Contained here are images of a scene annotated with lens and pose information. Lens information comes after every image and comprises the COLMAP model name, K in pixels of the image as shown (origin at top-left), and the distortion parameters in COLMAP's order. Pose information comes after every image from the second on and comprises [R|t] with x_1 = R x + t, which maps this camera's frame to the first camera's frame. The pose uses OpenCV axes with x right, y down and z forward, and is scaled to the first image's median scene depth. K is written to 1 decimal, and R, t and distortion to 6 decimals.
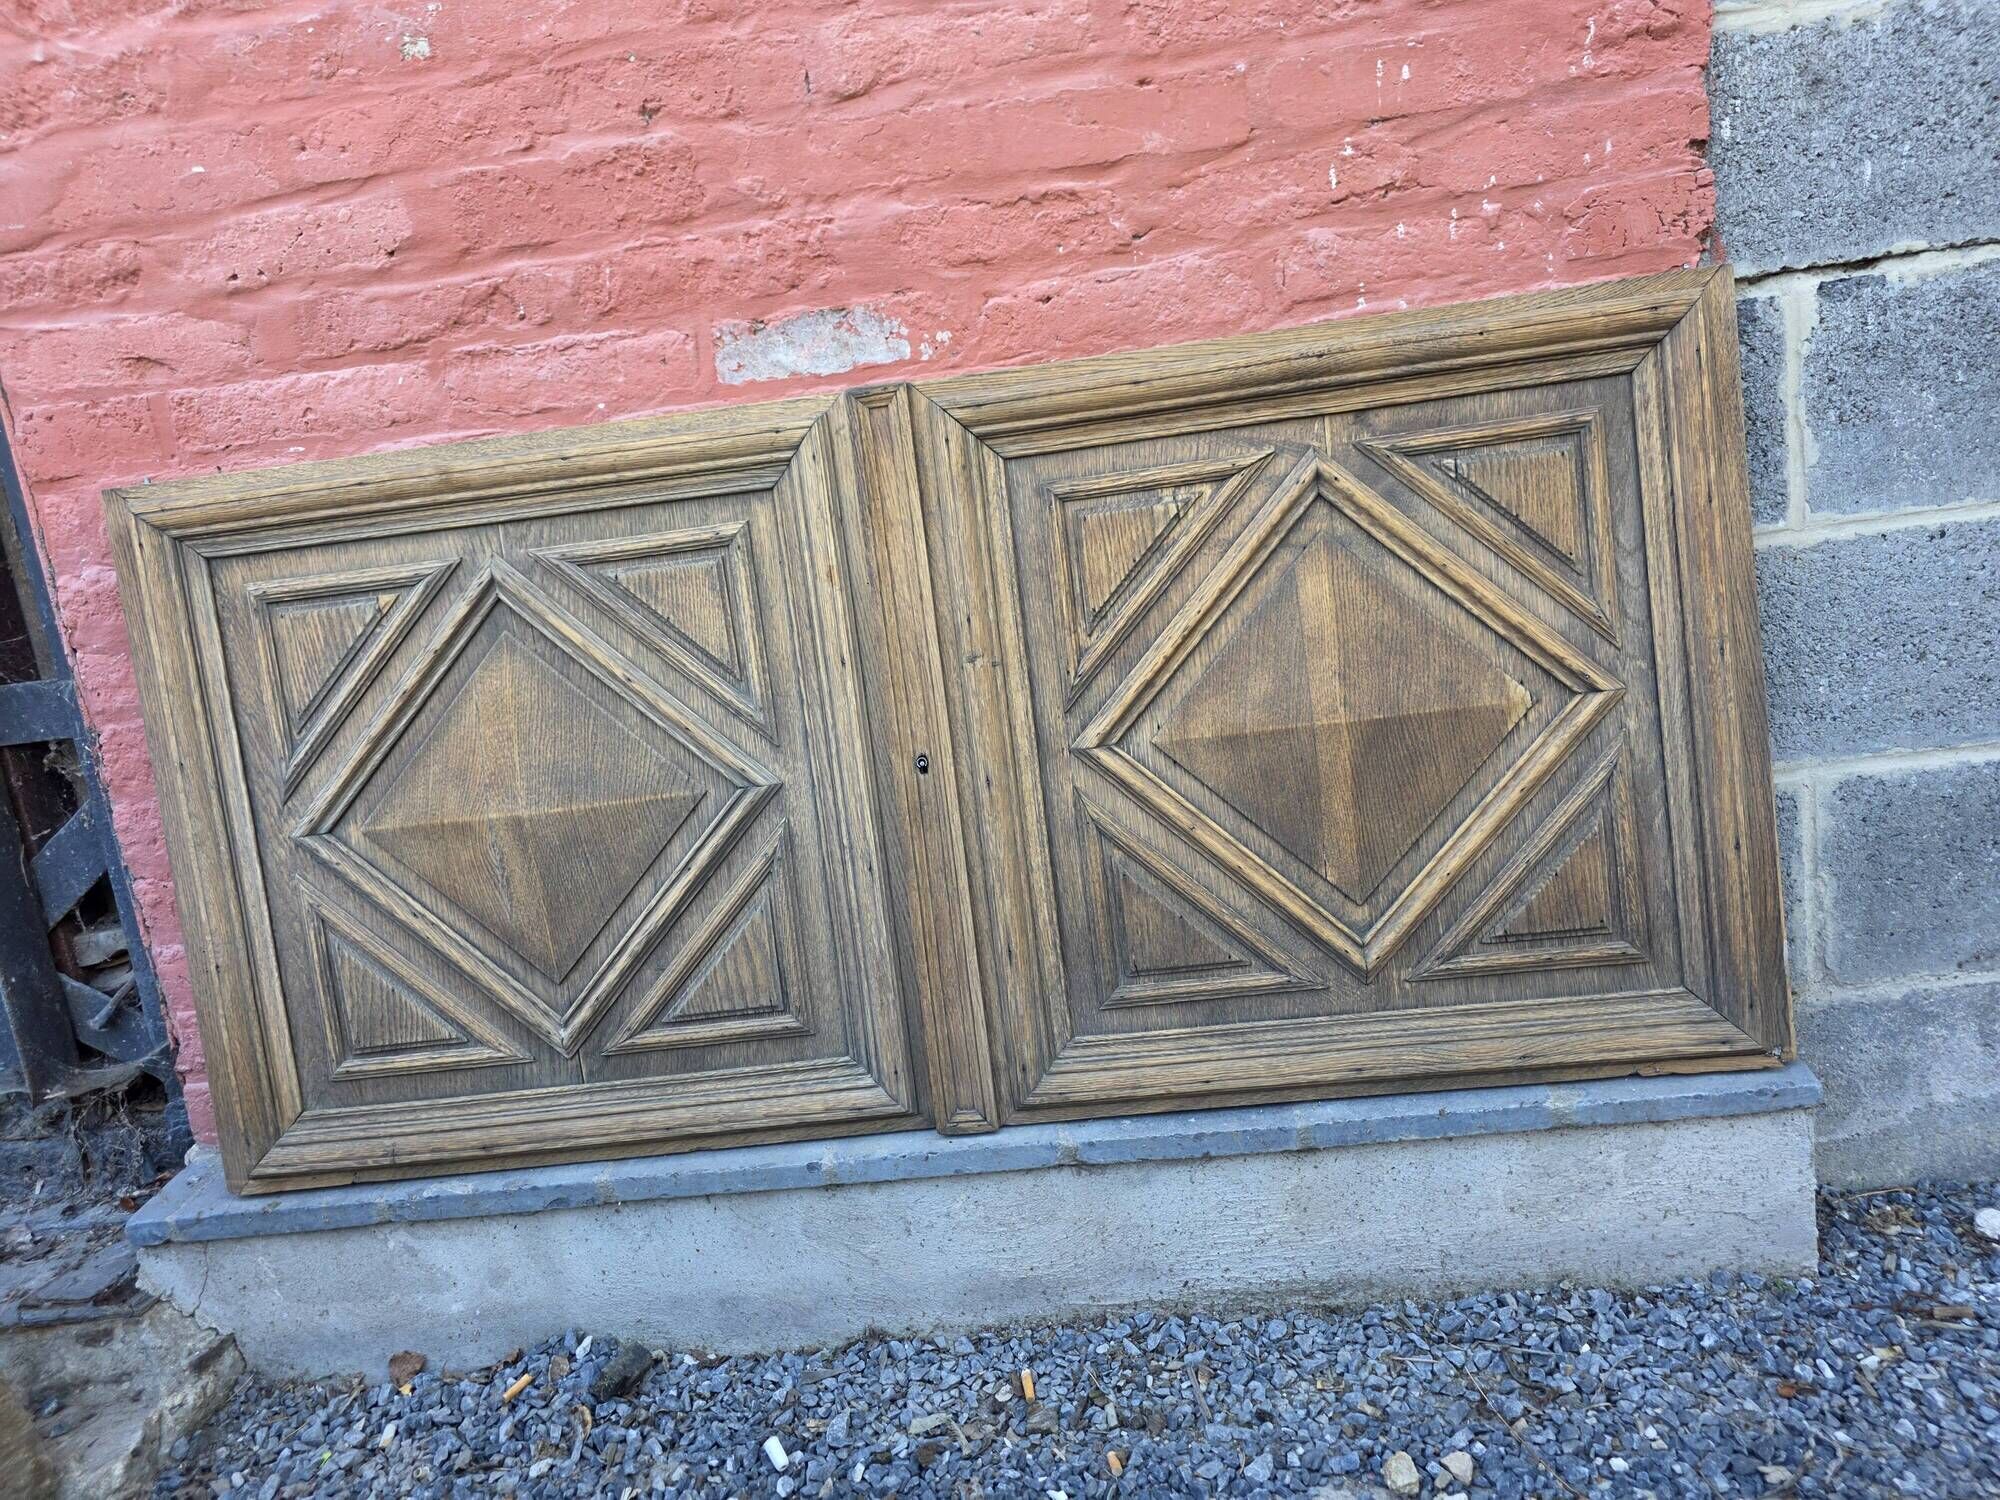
lens RADIAL K [[1335.1, 0, 1004.4], [0, 1335.1, 742.8], [0, 0, 1]] dist [0.029063, -0.022312]
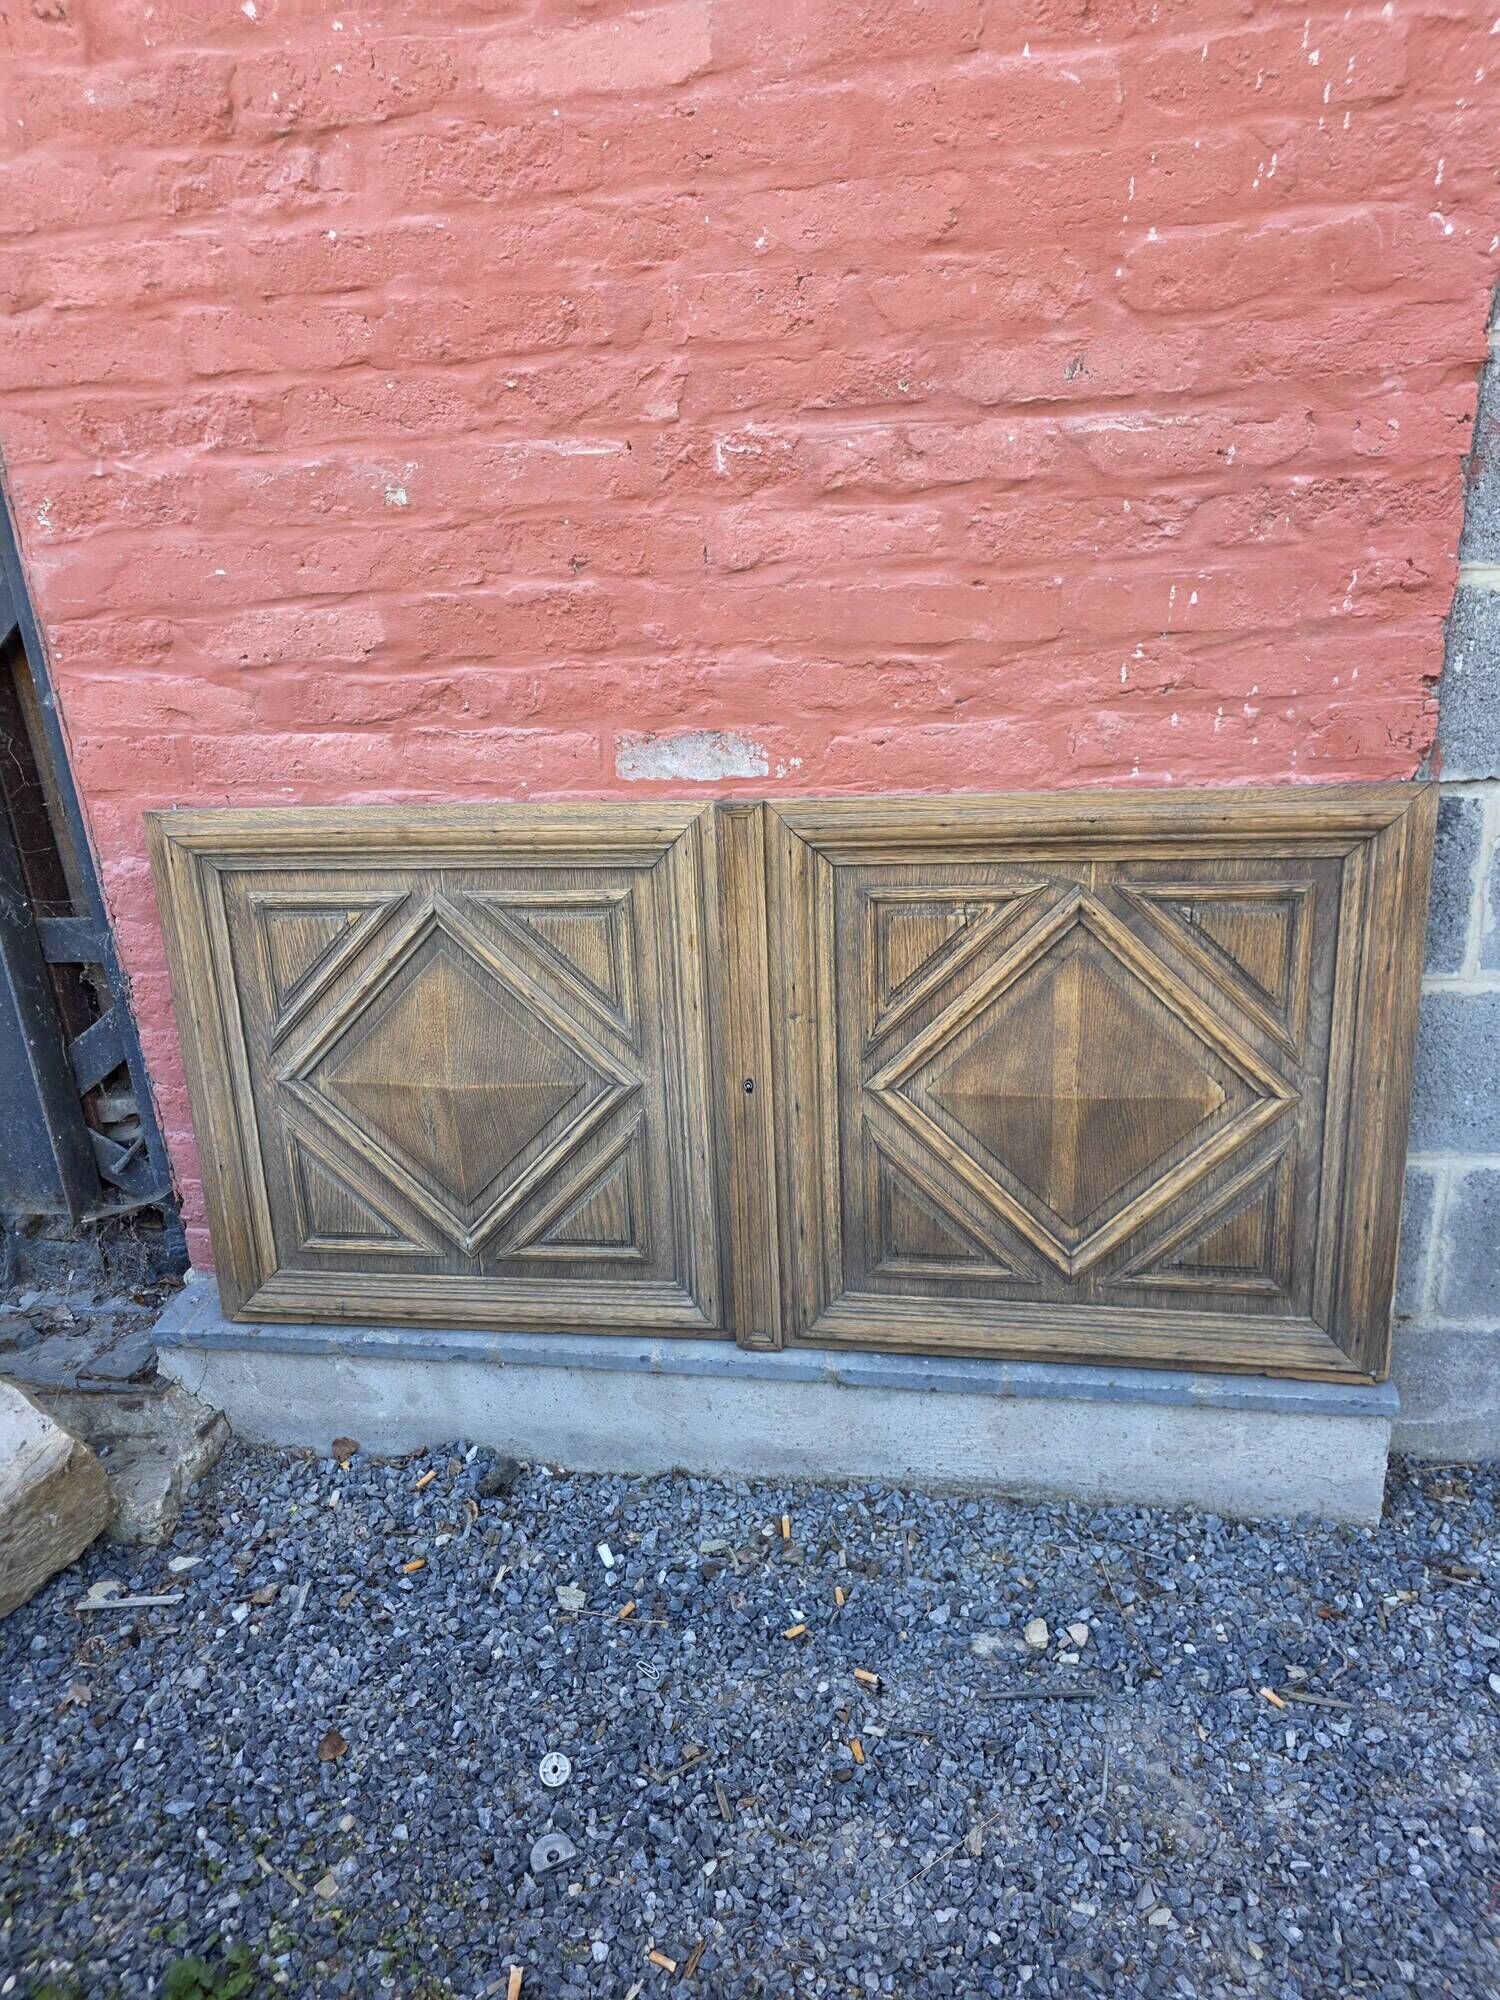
lens RADIAL K [[1335.4, 0, 740.7], [0, 1335.4, 998.7], [0, 0, 1]] dist [0.035613, -0.031310]
pose [[0.993189, 0.099262, -0.061011, 0.001202], [-0.086256, 0.978428, 0.187718, -0.312532], [0.078328, -0.181177, 0.980326, -0.267491]]
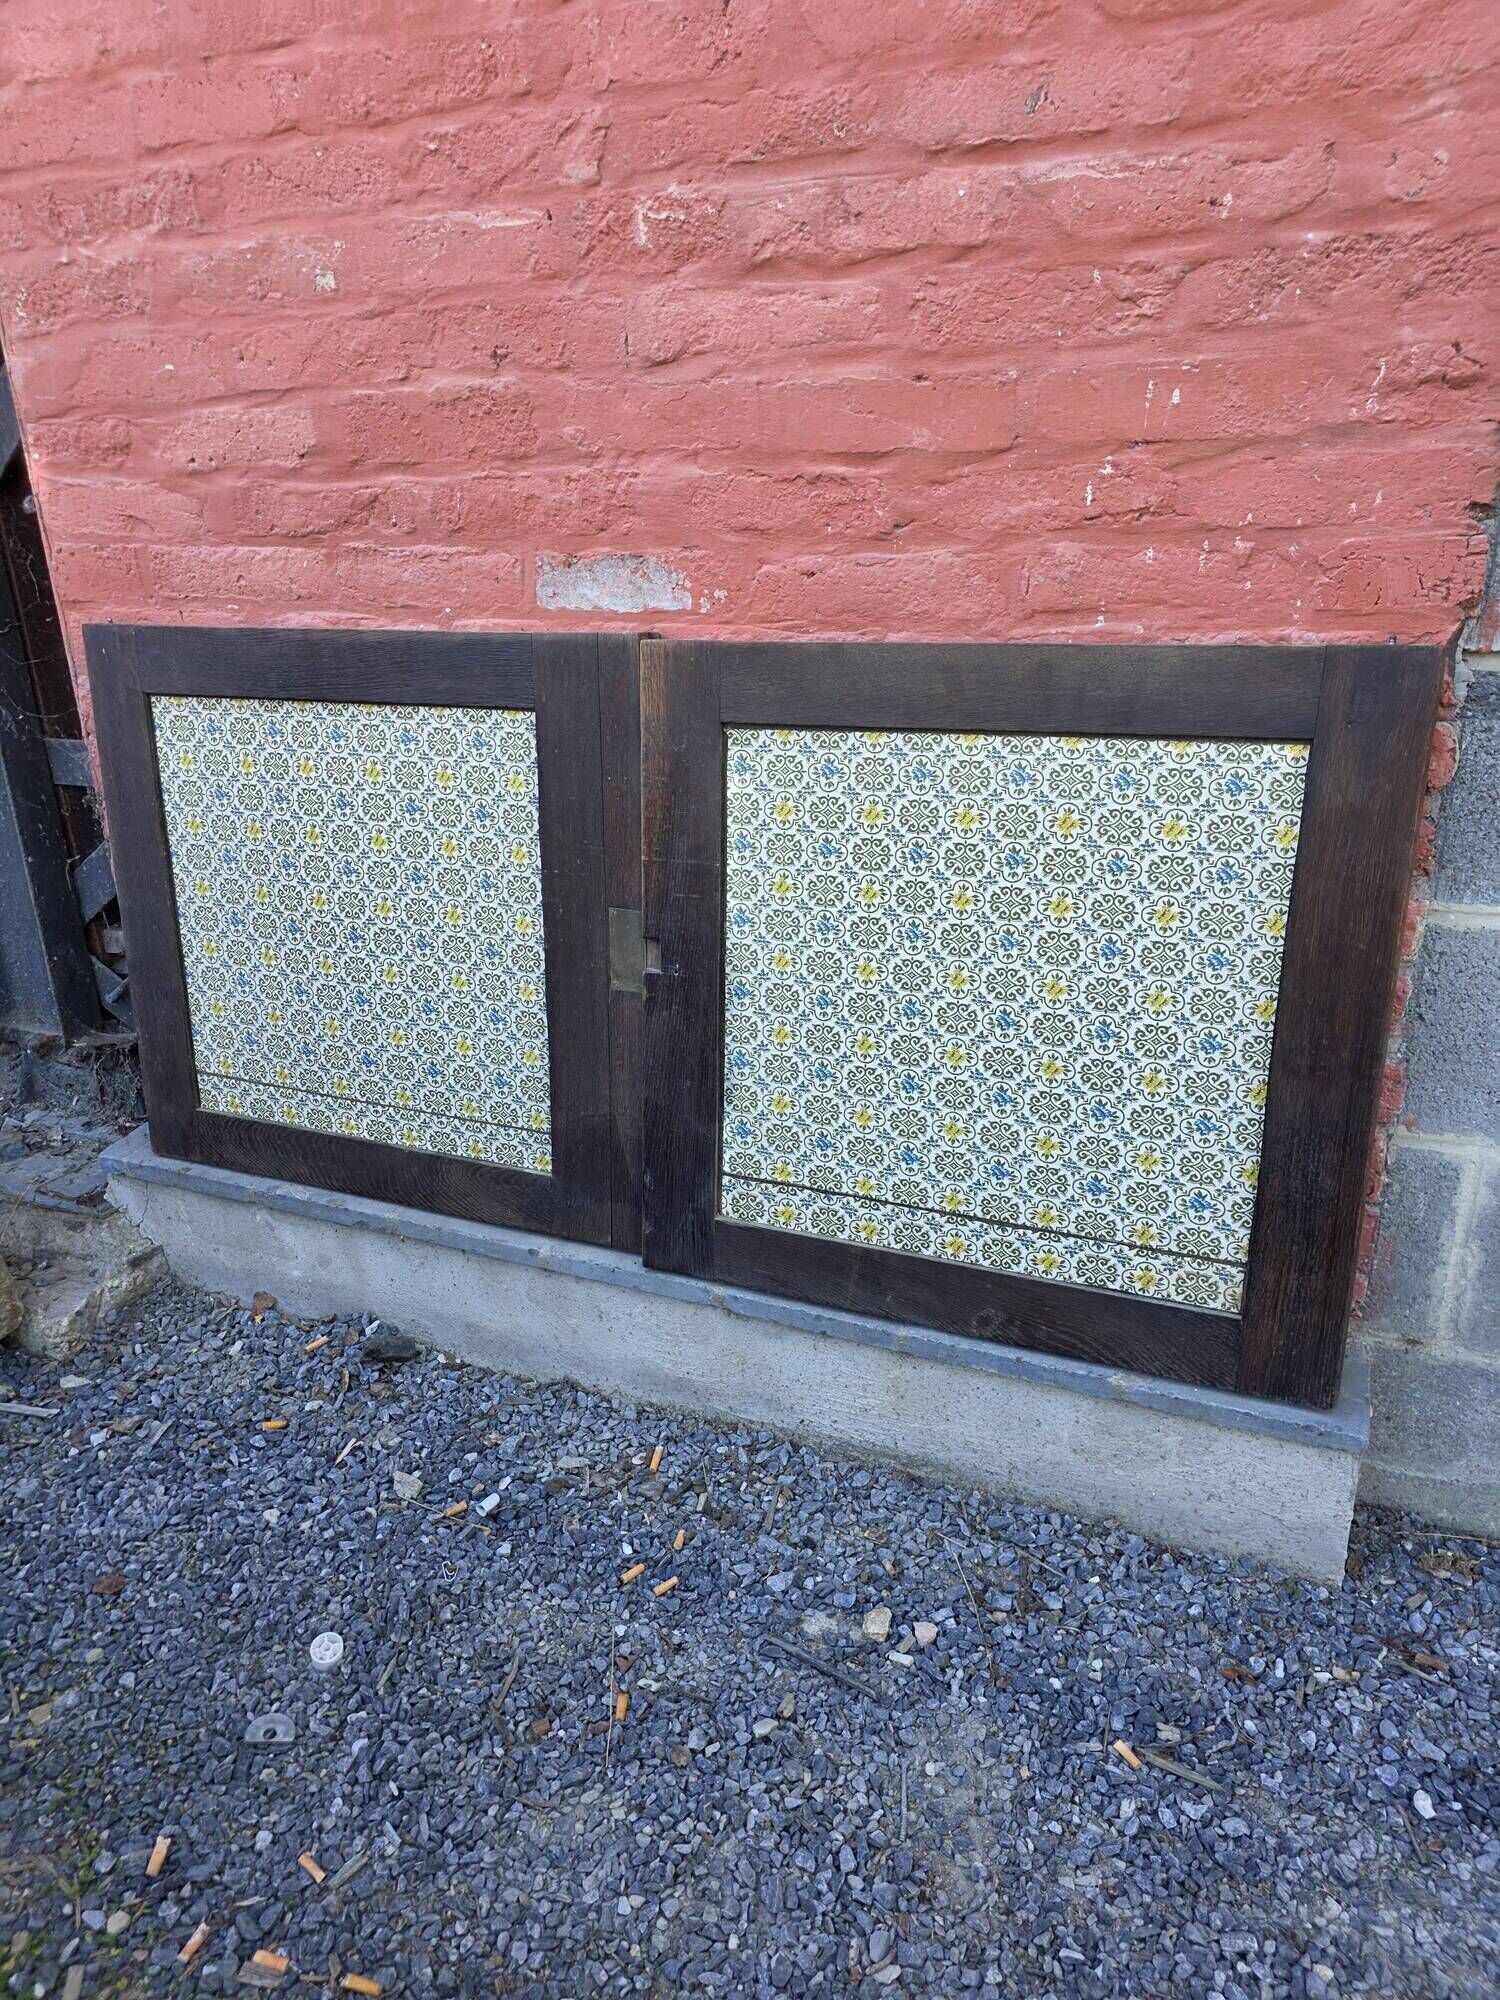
lens RADIAL K [[1330.5, 0, 736.7], [0, 1330.5, 1002.1], [0, 0, 1]] dist [0.034485, -0.023415]
pose [[0.941633, 0.213010, -0.260679, 0.320798], [-0.155664, 0.962106, 0.223876, -0.225172], [0.298489, -0.170231, 0.939109, -0.083543]]
